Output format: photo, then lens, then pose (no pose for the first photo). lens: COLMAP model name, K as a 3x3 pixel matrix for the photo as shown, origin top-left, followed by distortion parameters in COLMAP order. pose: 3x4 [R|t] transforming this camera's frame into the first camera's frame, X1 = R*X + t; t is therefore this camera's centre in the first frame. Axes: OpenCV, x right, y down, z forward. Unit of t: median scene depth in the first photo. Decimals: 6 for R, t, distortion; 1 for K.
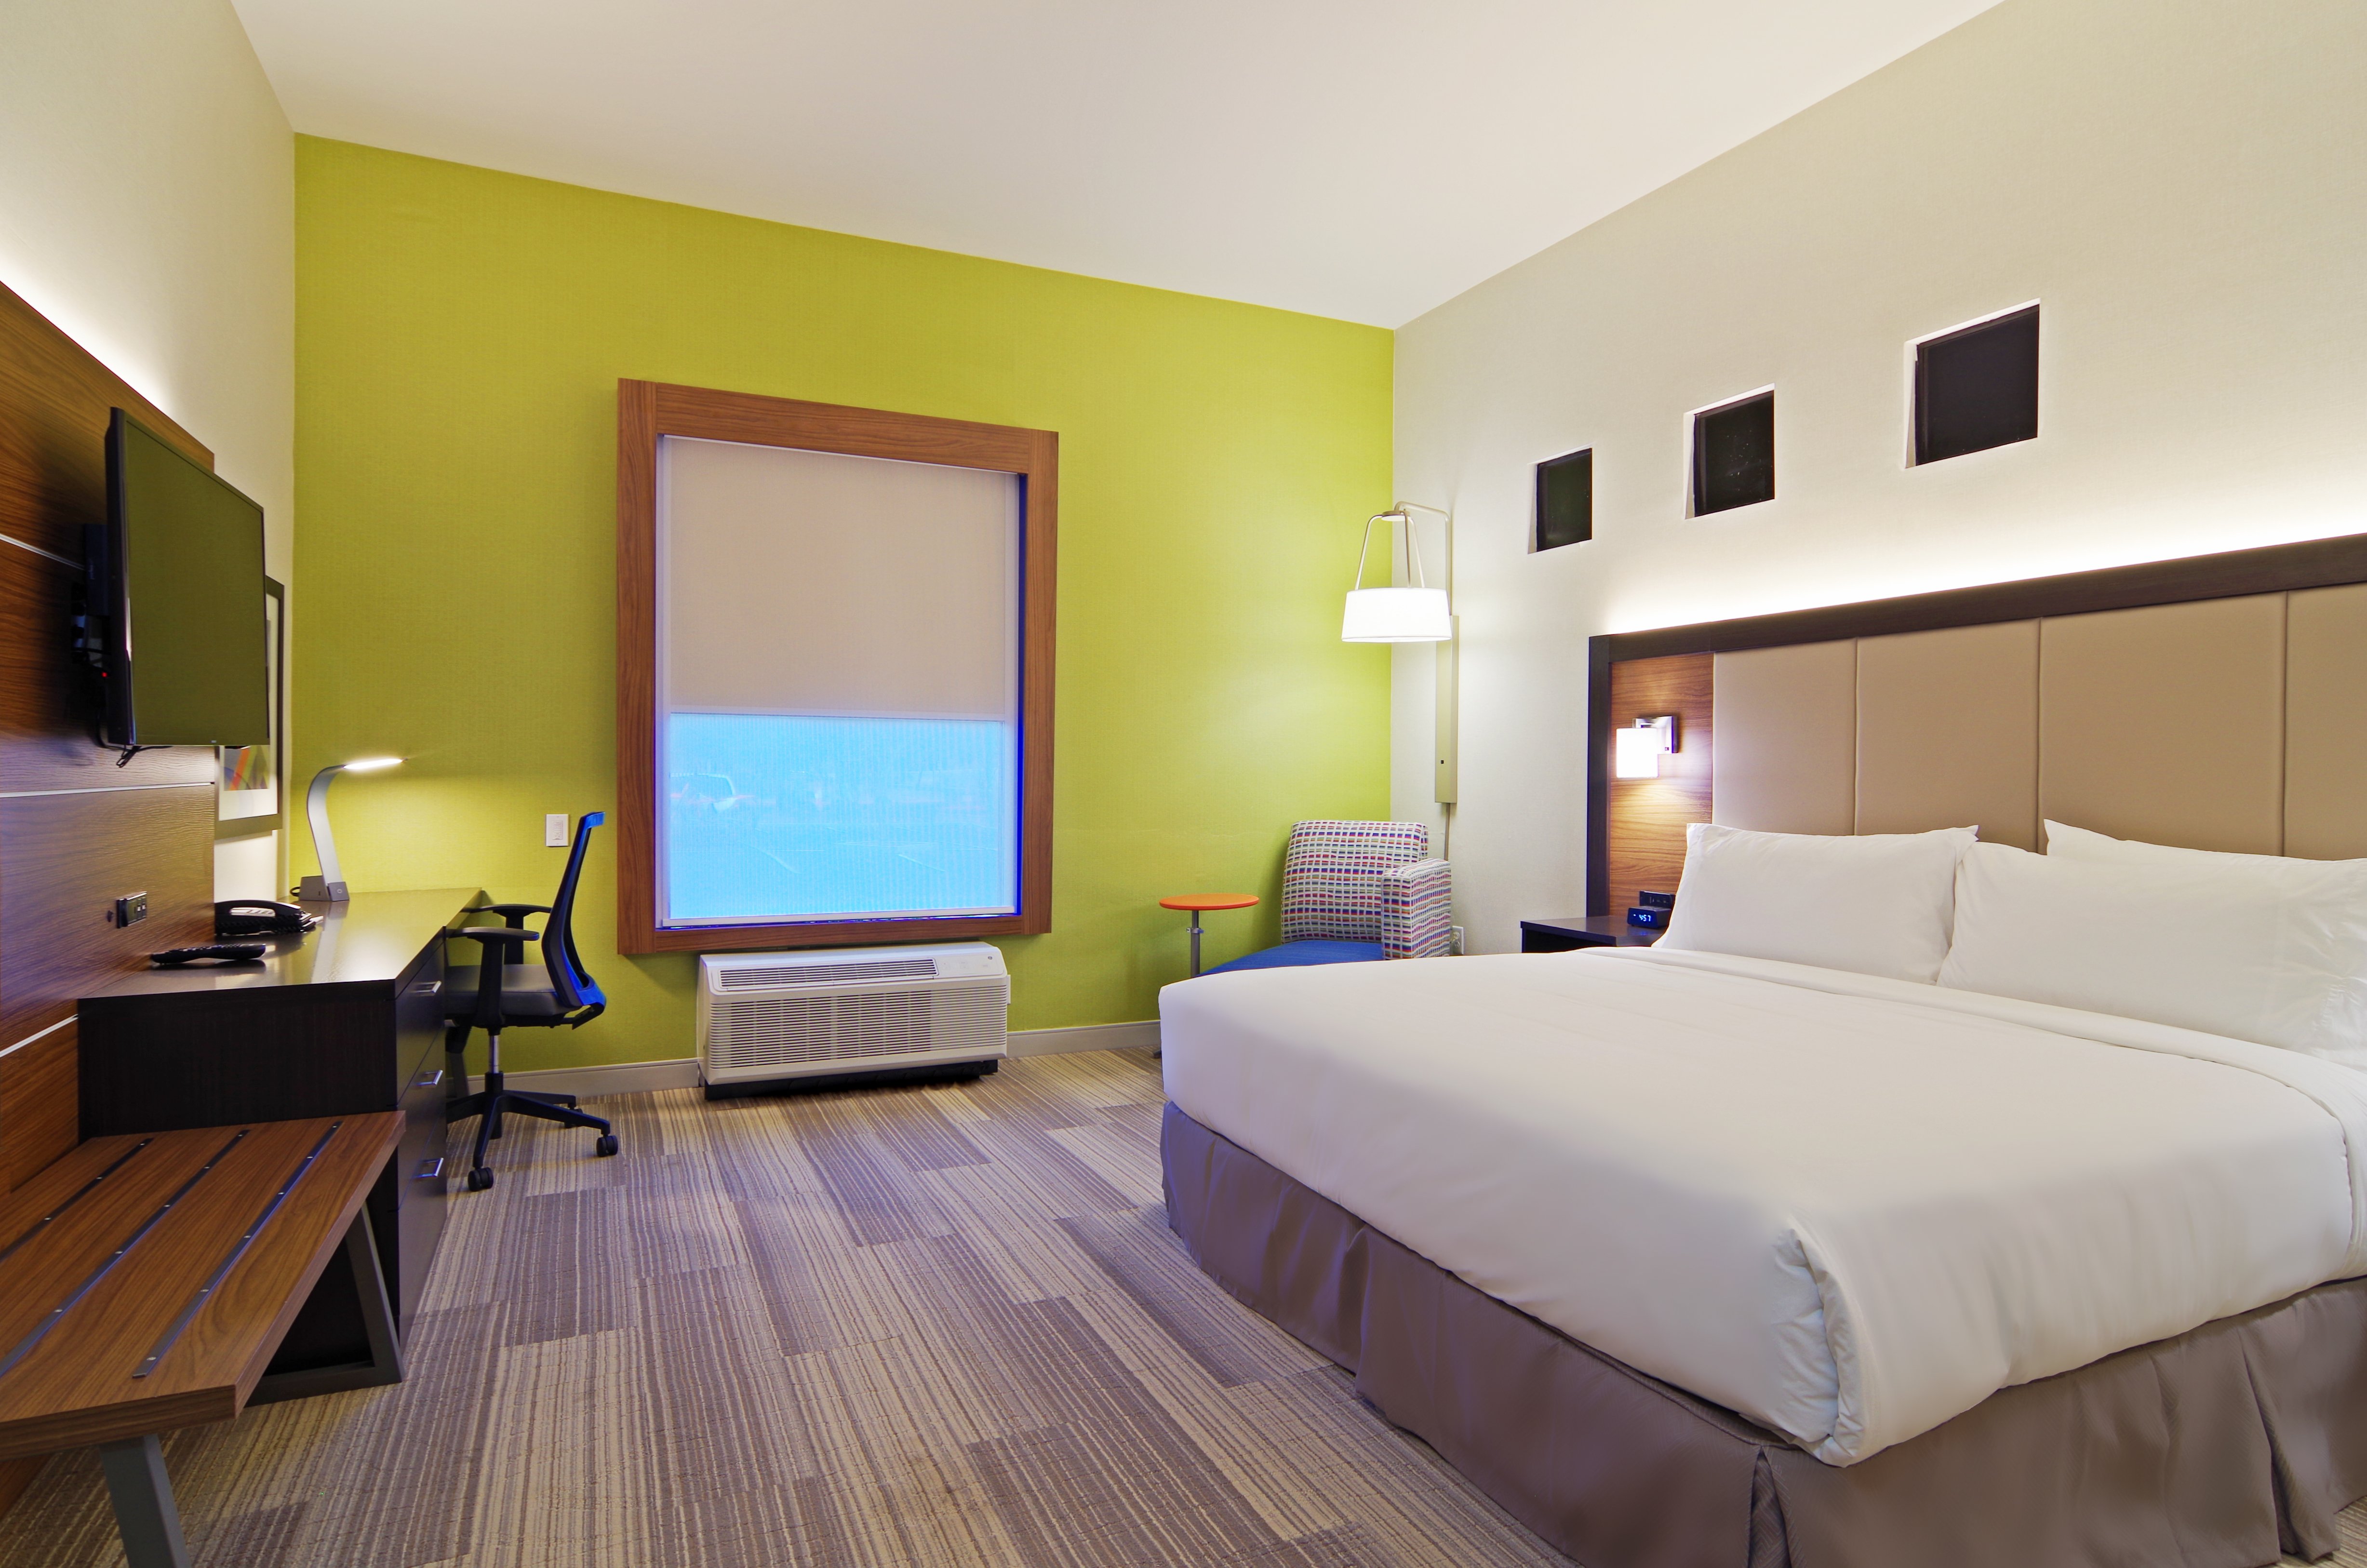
lens RADIAL K [[1271.2, 0, 1183.5], [0, 1271.2, 784.0], [0, 0, 1]] dist [-0.008845, 0.009323]
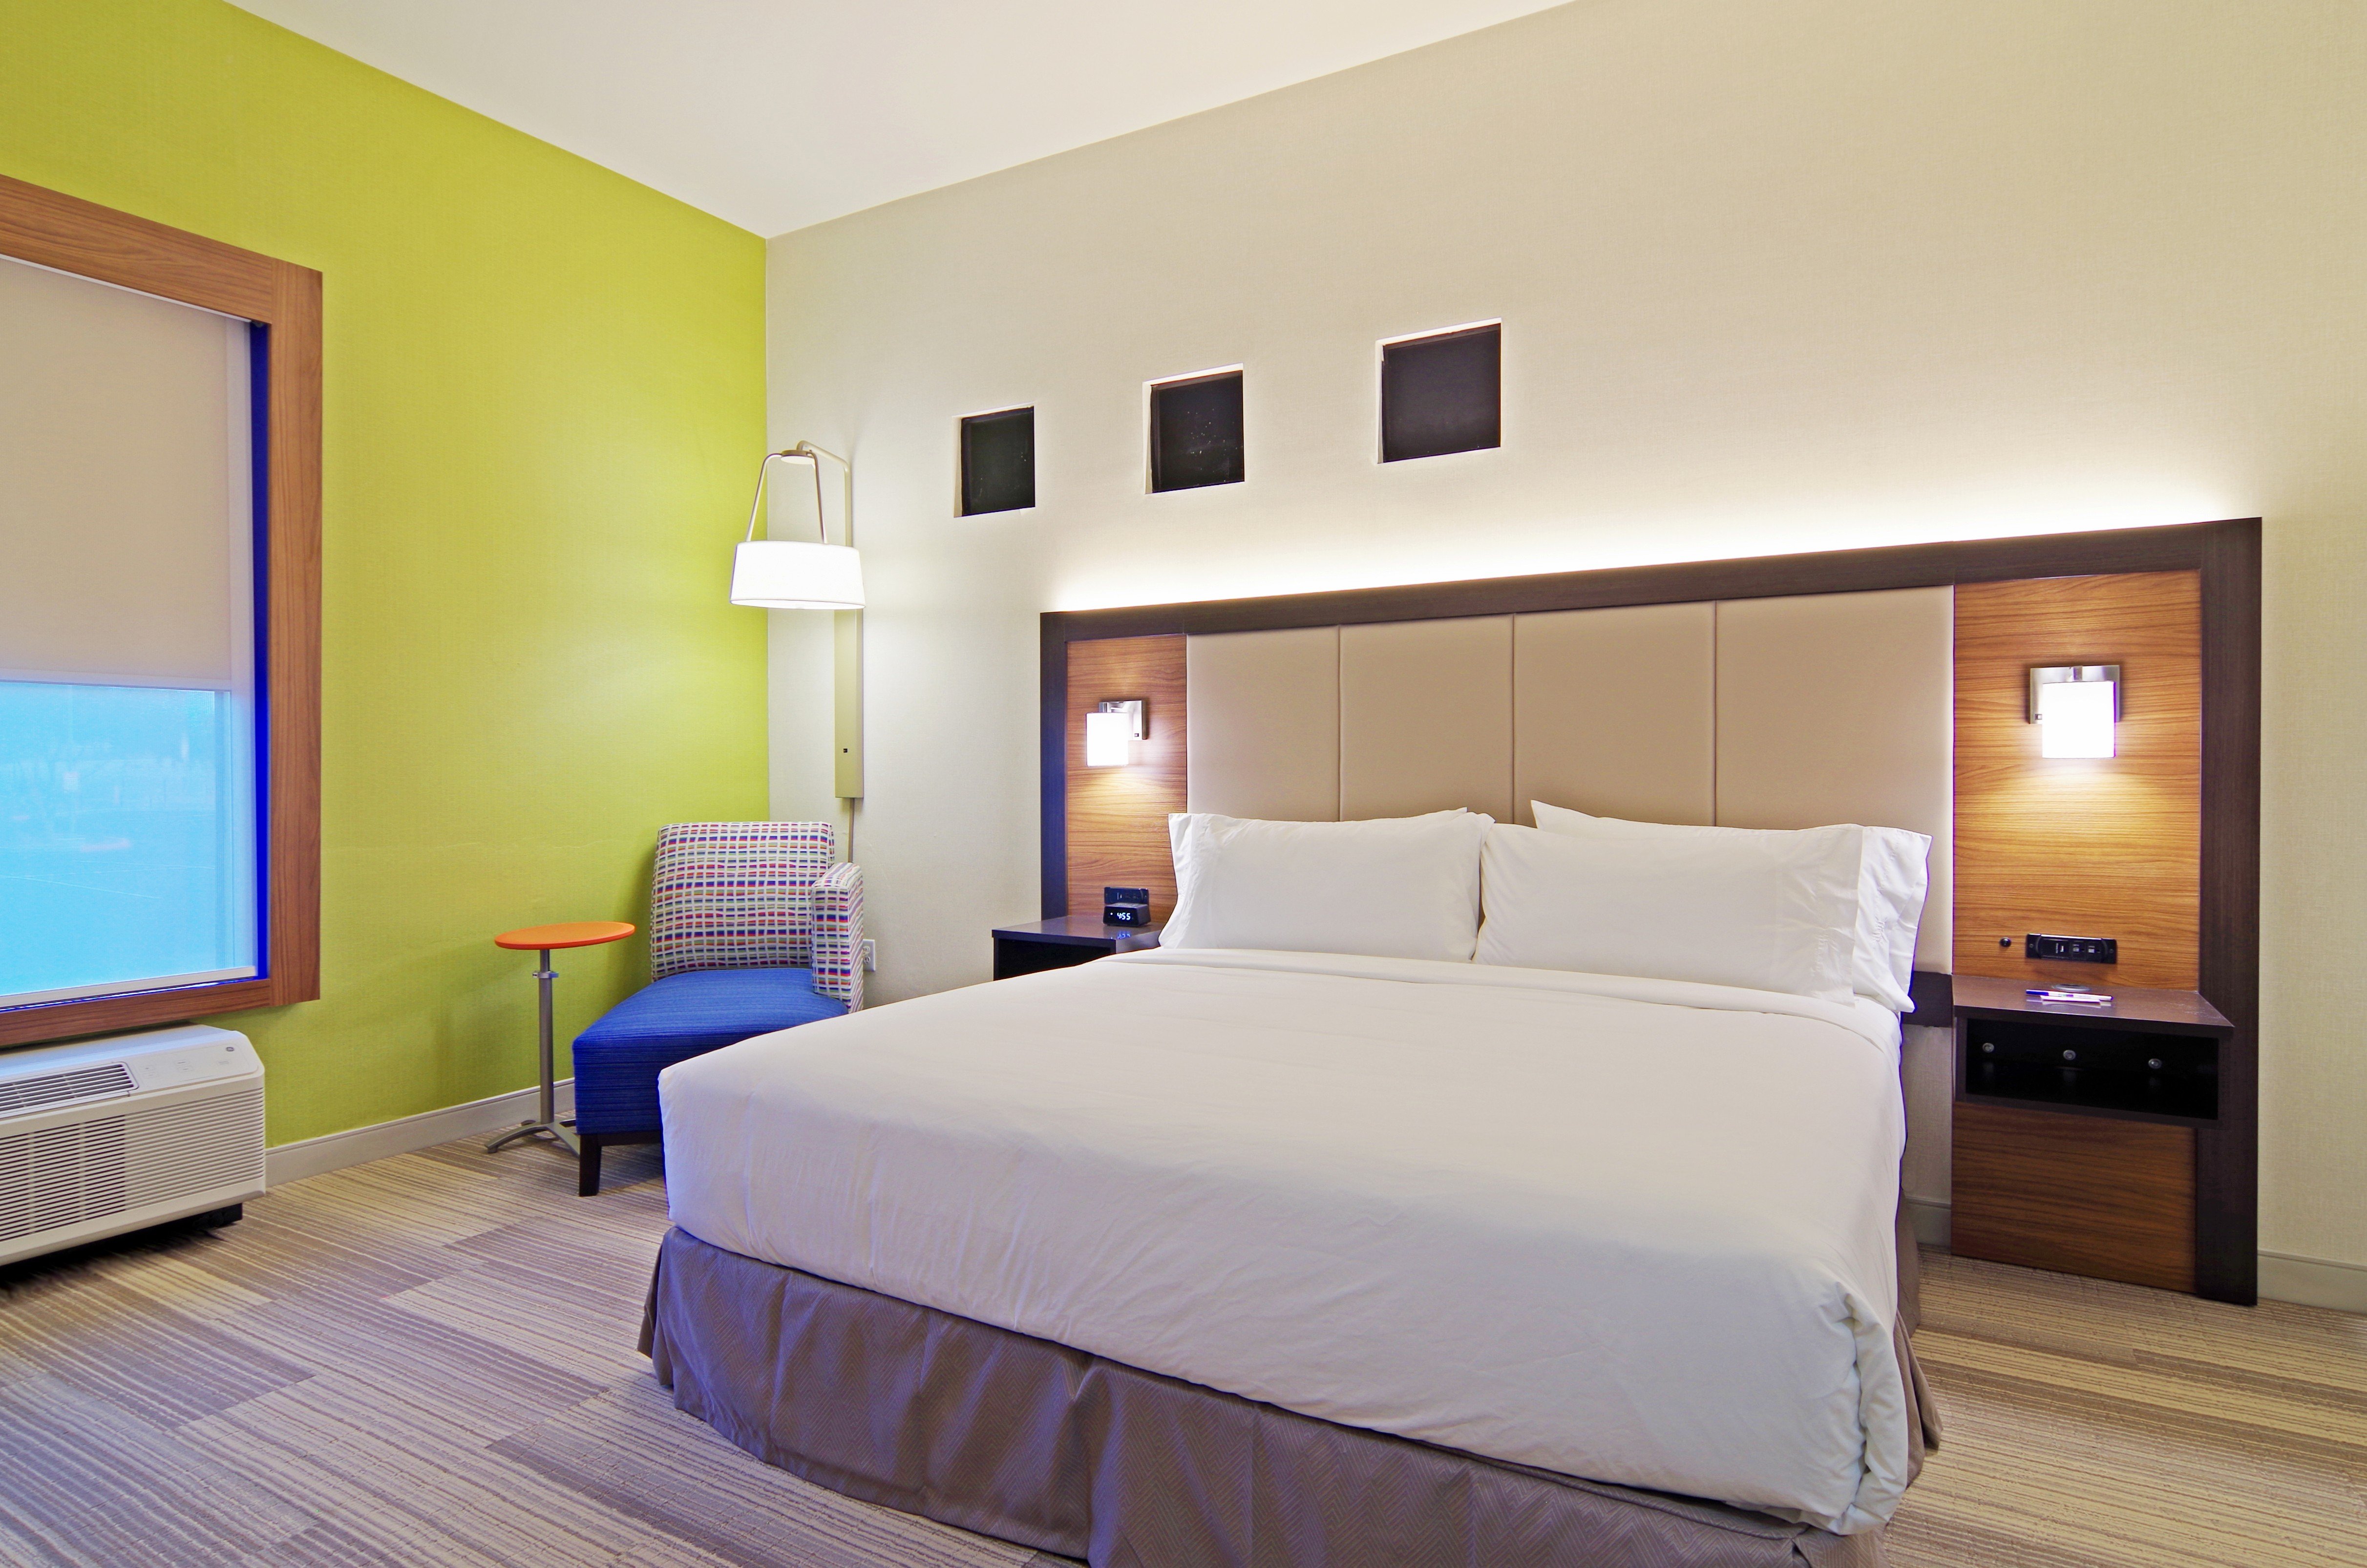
lens RADIAL K [[1289.1, 0, 1183.5], [0, 1289.1, 784.0], [0, 0, 1]] dist [-0.004063, 0.002193]
pose [[0.823460, -0.017076, 0.567117, -0.130083], [0.013659, 0.999854, 0.010272, -0.000910], [-0.567210, -0.000712, 0.823573, 0.183831]]
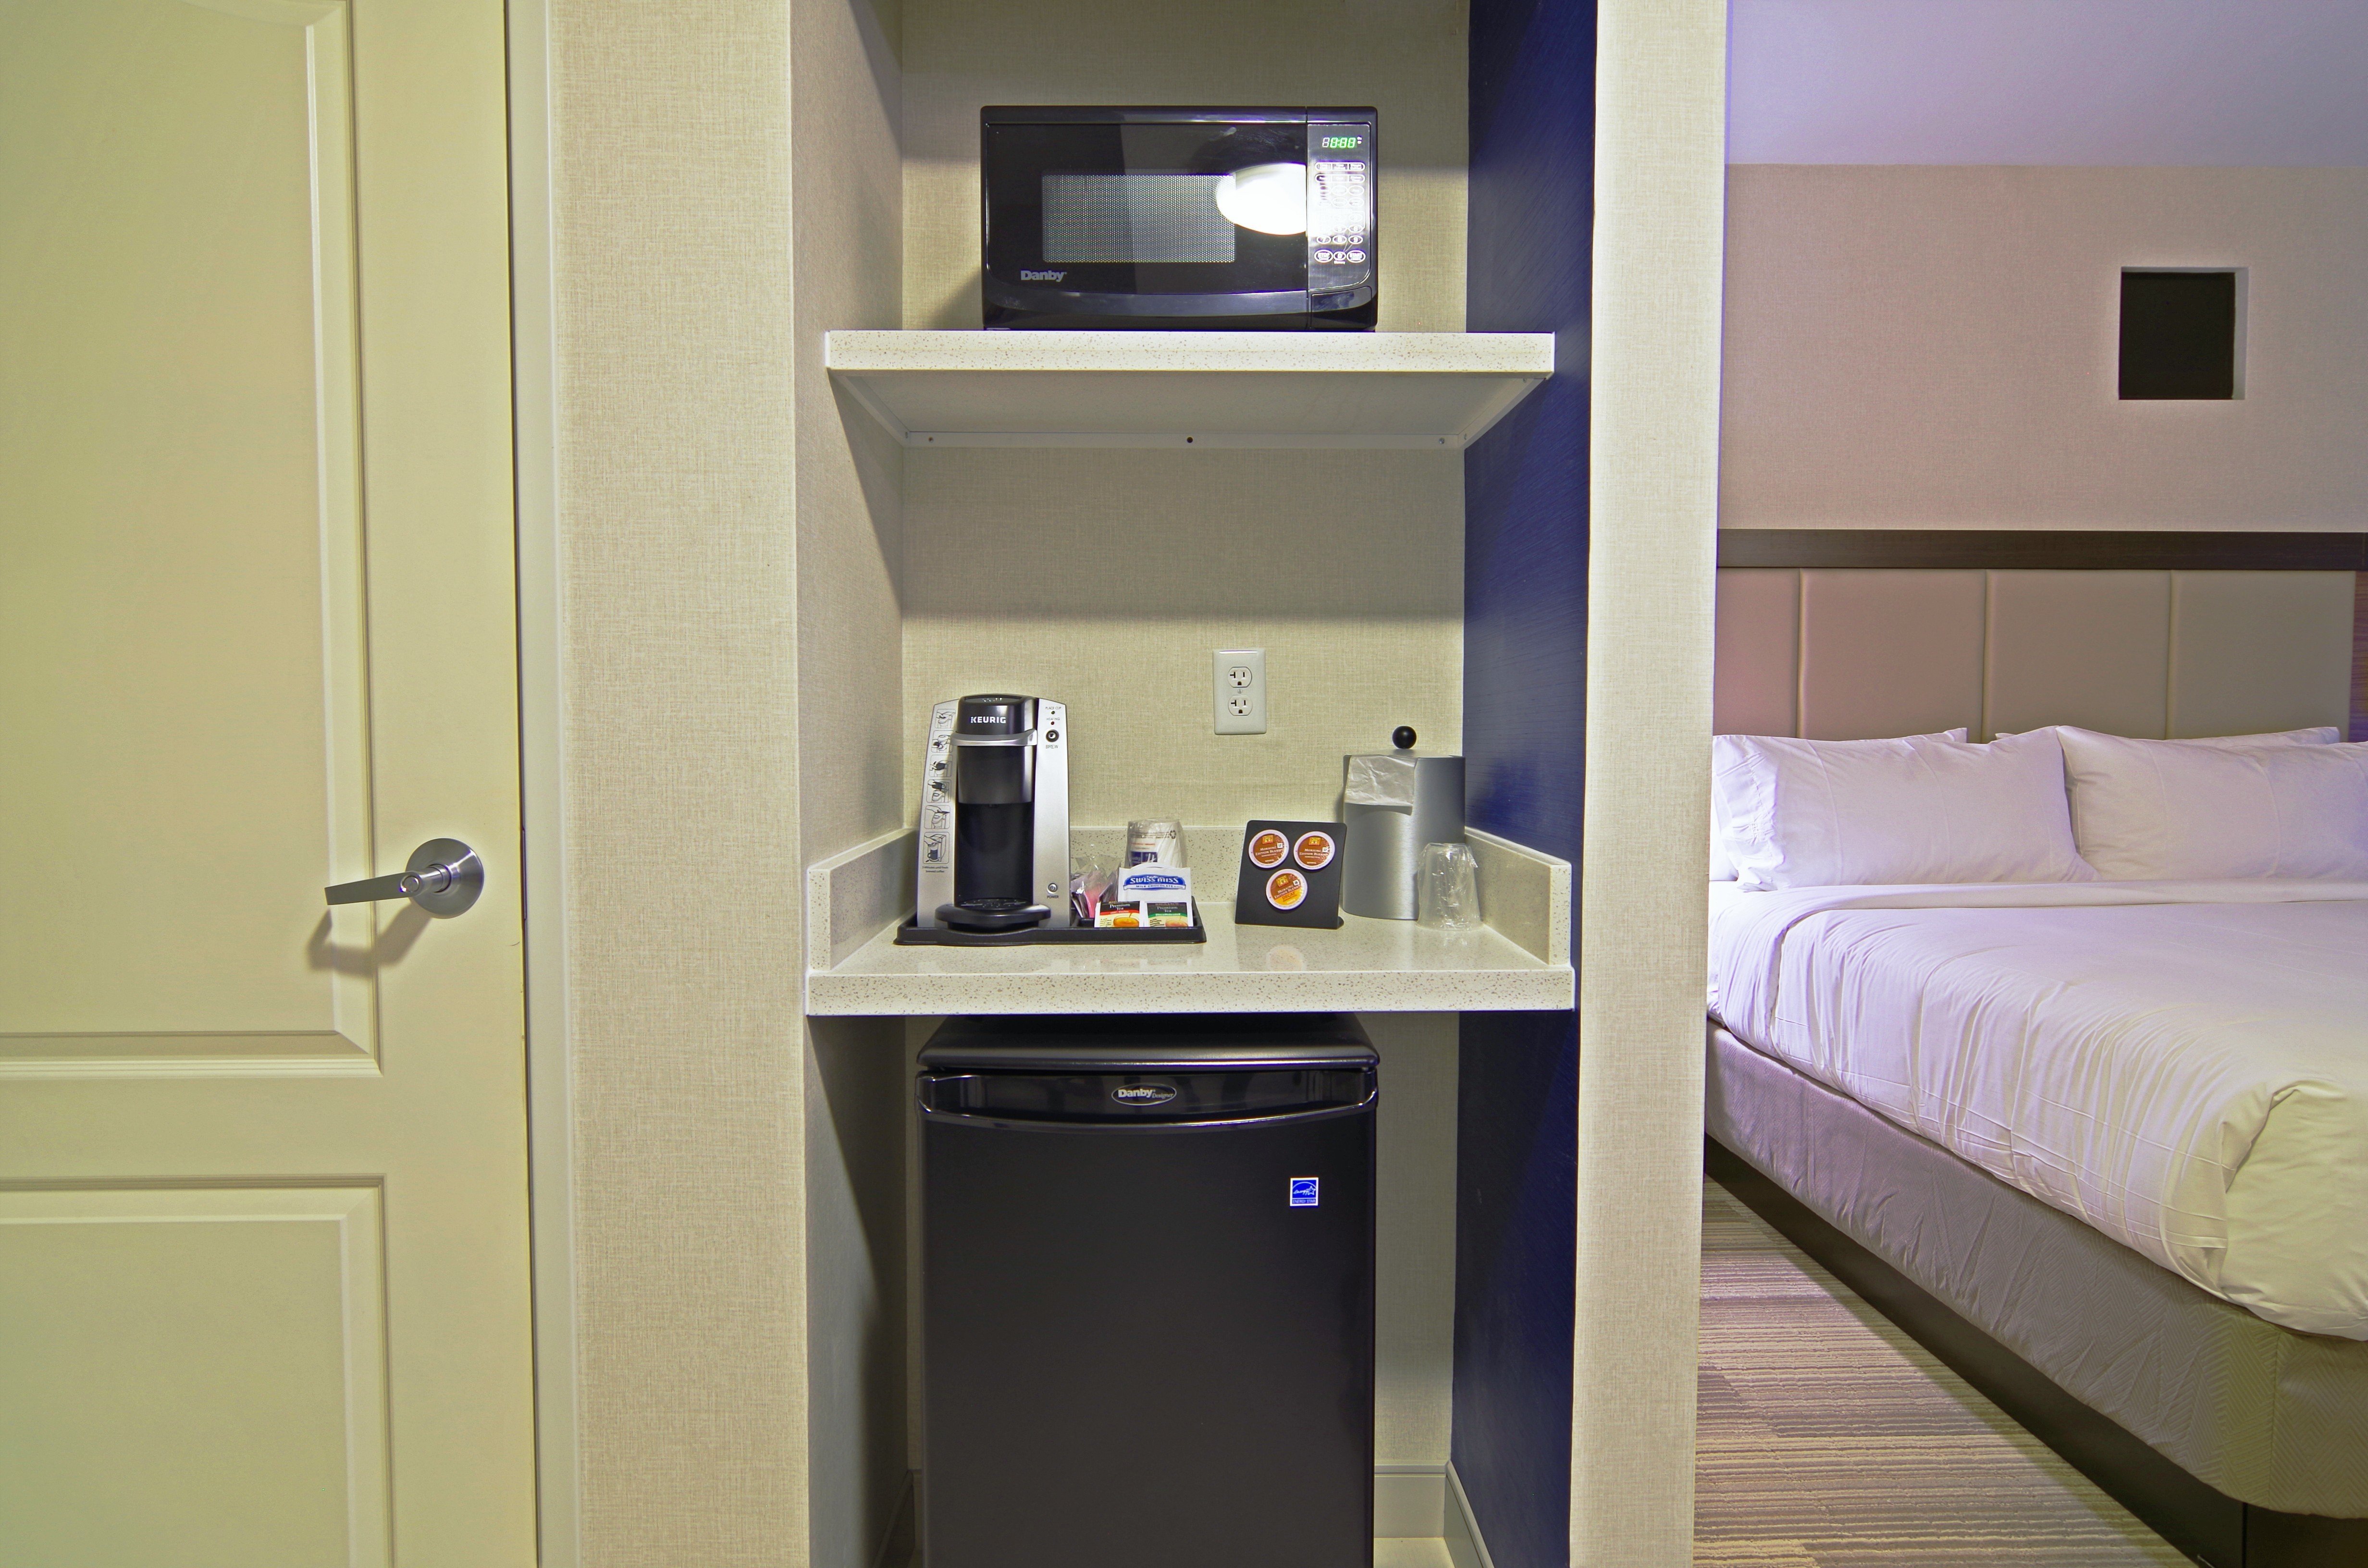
lens RADIAL K [[1271.5, 0, 1184.0], [0, 1271.5, 784.0], [0, 0, 1]] dist [-0.008845, 0.009323]
pose [[0.400352, -0.049545, 0.915021, -0.508804], [0.014920, 0.998757, 0.047550, -0.008016], [-0.916240, -0.005385, 0.400594, 1.021572]]
